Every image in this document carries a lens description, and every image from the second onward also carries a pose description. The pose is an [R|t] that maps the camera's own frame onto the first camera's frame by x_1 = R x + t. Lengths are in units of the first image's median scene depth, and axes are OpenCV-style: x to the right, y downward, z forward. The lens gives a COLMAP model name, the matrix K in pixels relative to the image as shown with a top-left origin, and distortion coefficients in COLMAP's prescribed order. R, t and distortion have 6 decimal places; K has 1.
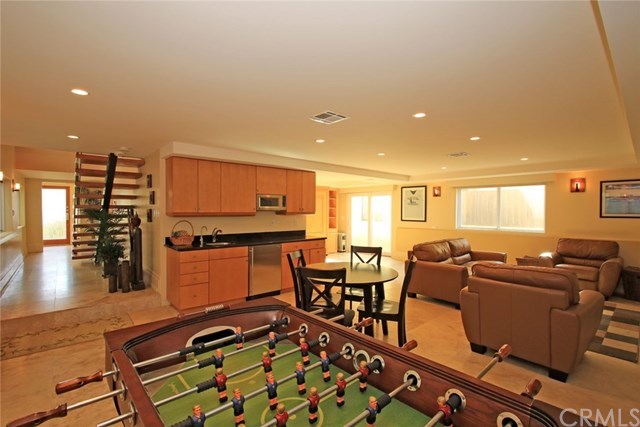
lens RADIAL K [[307.3, 0, 313.7], [0, 307.3, 214.9], [0, 0, 1]] dist [-0.014733, 0.003417]
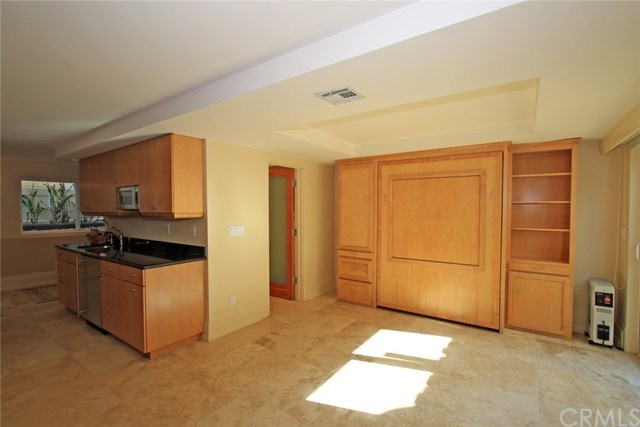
lens RADIAL K [[307.3, 0, 321.3], [0, 307.3, 214.2], [0, 0, 1]] dist [-0.014733, 0.003417]
pose [[0.234198, 0.021291, -0.971956, 0.536314], [-0.011122, 0.999753, 0.019220, -0.020524], [0.972125, 0.006309, 0.234377, 1.103079]]
